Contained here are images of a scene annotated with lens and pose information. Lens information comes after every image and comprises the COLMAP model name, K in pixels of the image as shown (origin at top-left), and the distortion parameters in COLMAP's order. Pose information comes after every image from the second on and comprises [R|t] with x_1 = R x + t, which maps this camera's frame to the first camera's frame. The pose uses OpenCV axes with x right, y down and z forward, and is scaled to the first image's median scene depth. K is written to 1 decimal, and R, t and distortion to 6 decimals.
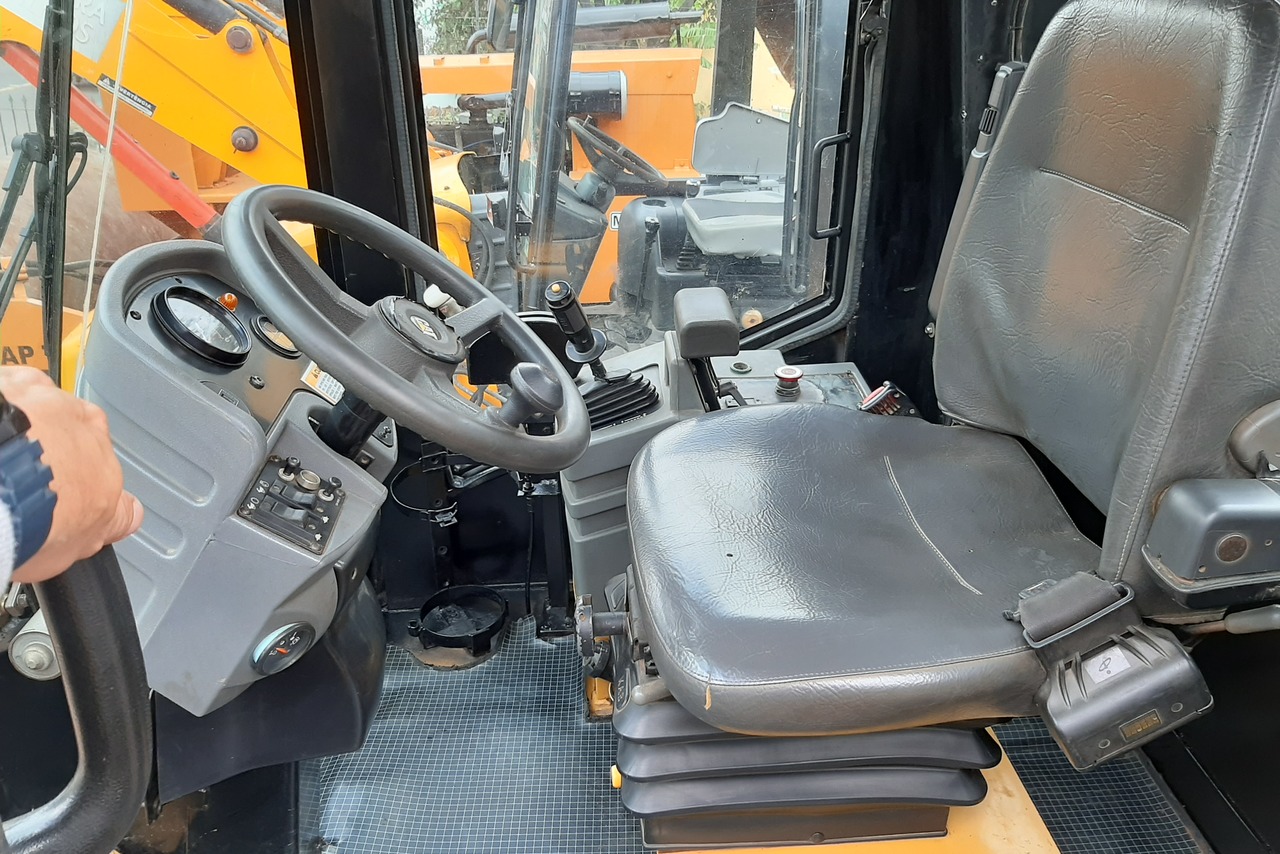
lens RADIAL K [[987.6, 0, 638.2], [0, 987.6, 429.8], [0, 0, 1]] dist [0.106877, -0.213436]
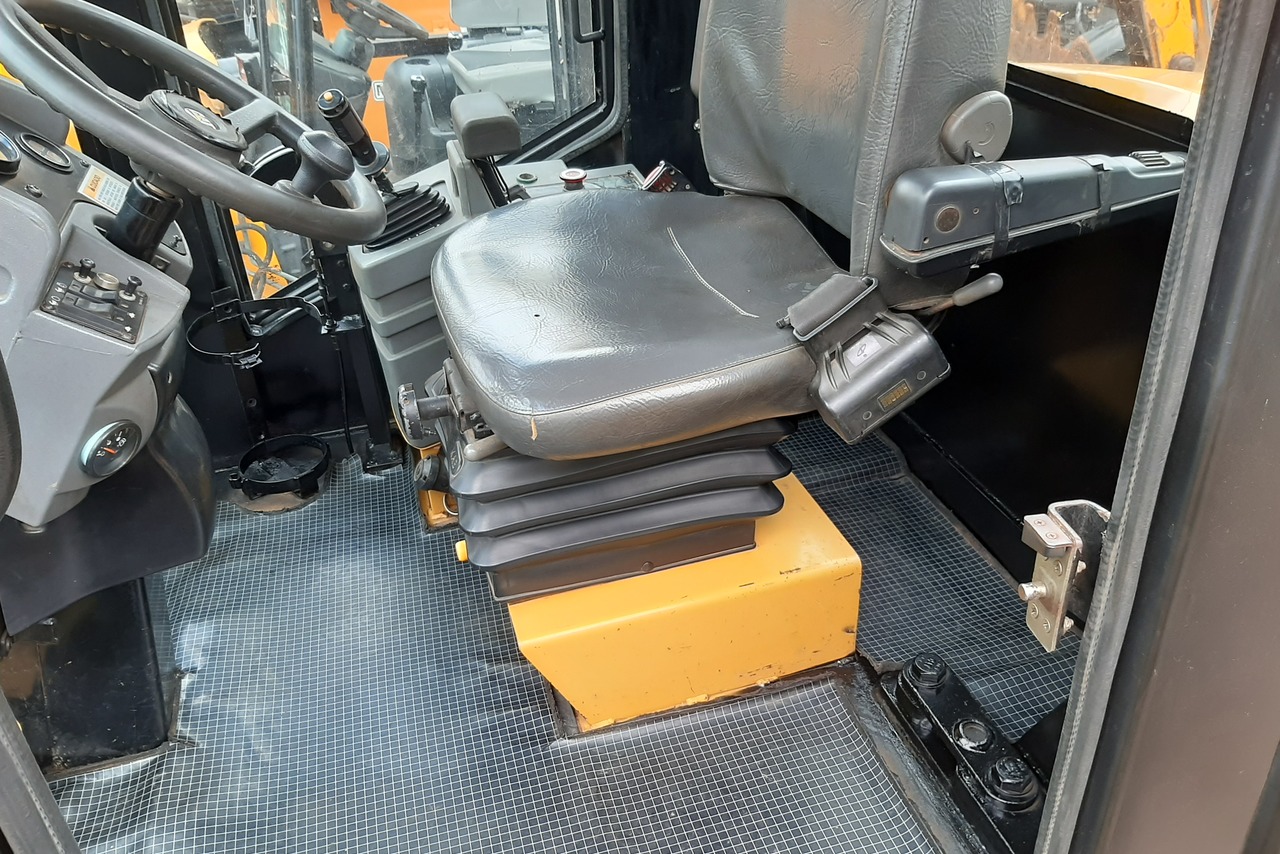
lens RADIAL K [[1017.7, 0, 643.9], [0, 1017.7, 476.1], [0, 0, 1]] dist [0.082531, -0.184891]
pose [[0.972800, -0.142578, 0.182567, -0.018494], [0.122467, 0.985539, 0.117112, 0.156448], [-0.196625, -0.091568, 0.976194, -0.105001]]
